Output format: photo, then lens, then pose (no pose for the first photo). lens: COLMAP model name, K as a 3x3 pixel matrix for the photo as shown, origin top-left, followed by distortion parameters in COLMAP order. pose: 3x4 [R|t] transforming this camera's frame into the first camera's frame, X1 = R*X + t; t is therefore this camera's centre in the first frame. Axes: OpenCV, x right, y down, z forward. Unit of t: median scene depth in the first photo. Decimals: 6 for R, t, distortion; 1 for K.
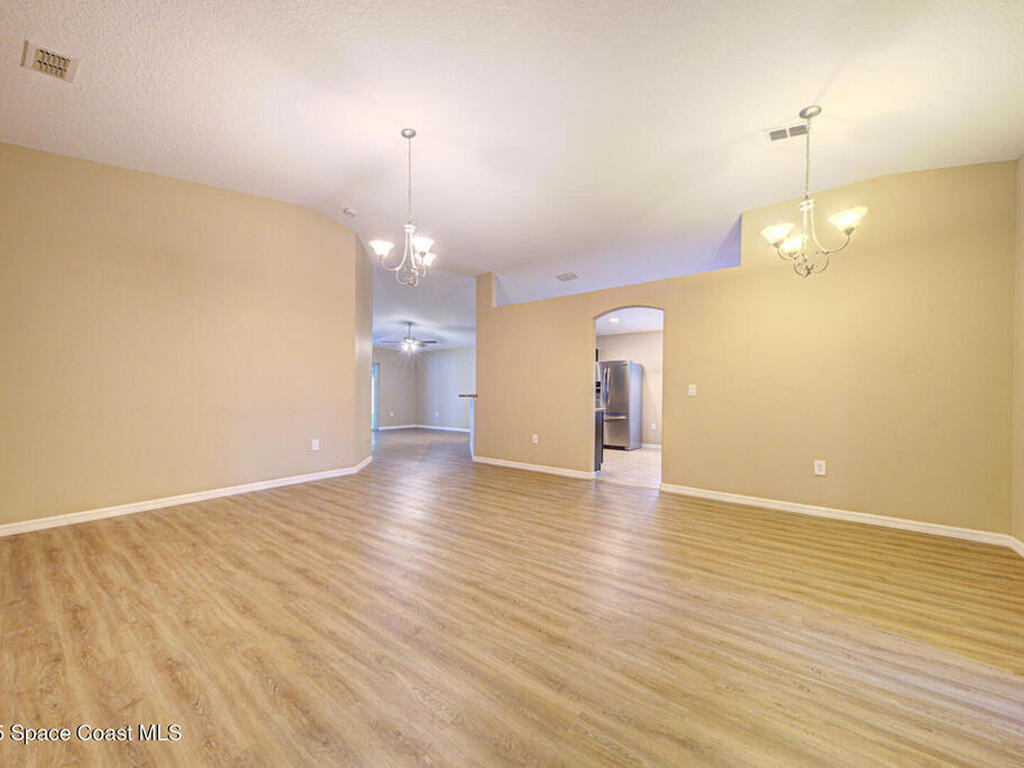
lens RADIAL K [[392.3, 0, 510.6], [0, 392.3, 395.2], [0, 0, 1]] dist [0.029497, -0.008009]
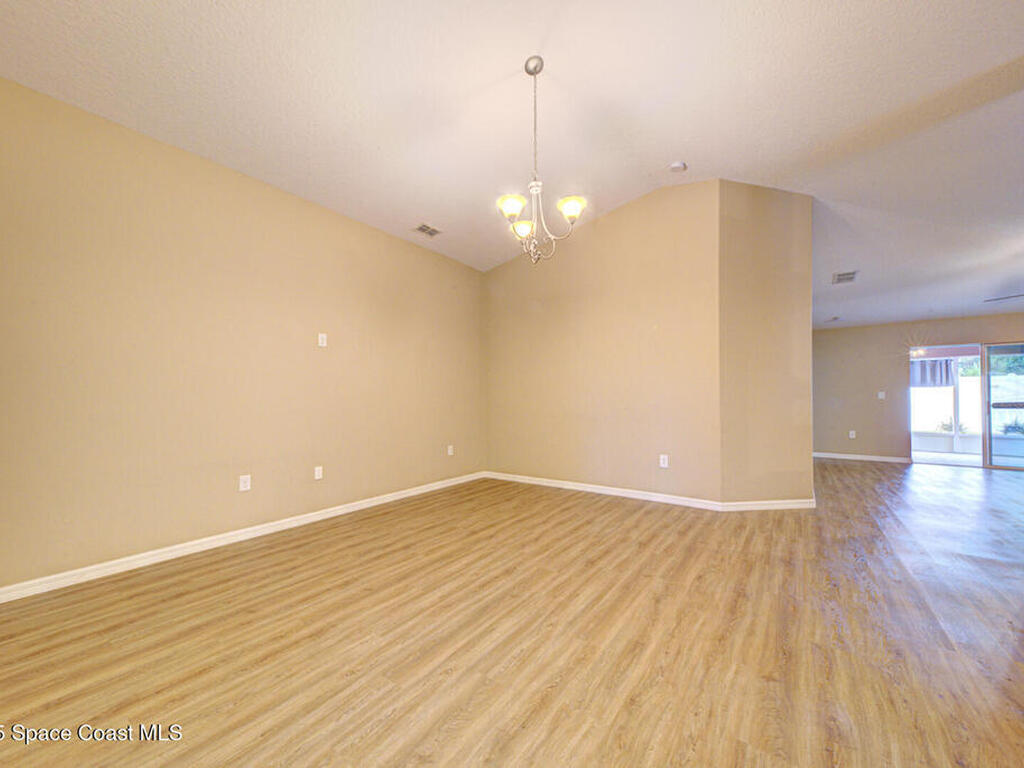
lens RADIAL K [[392.3, 0, 510.6], [0, 392.3, 395.2], [0, 0, 1]] dist [0.029497, -0.008009]
pose [[0.023261, -0.016608, -0.999591, 0.570788], [-0.000689, 0.999861, -0.016629, -0.004444], [0.999729, 0.001076, 0.023247, 1.045796]]
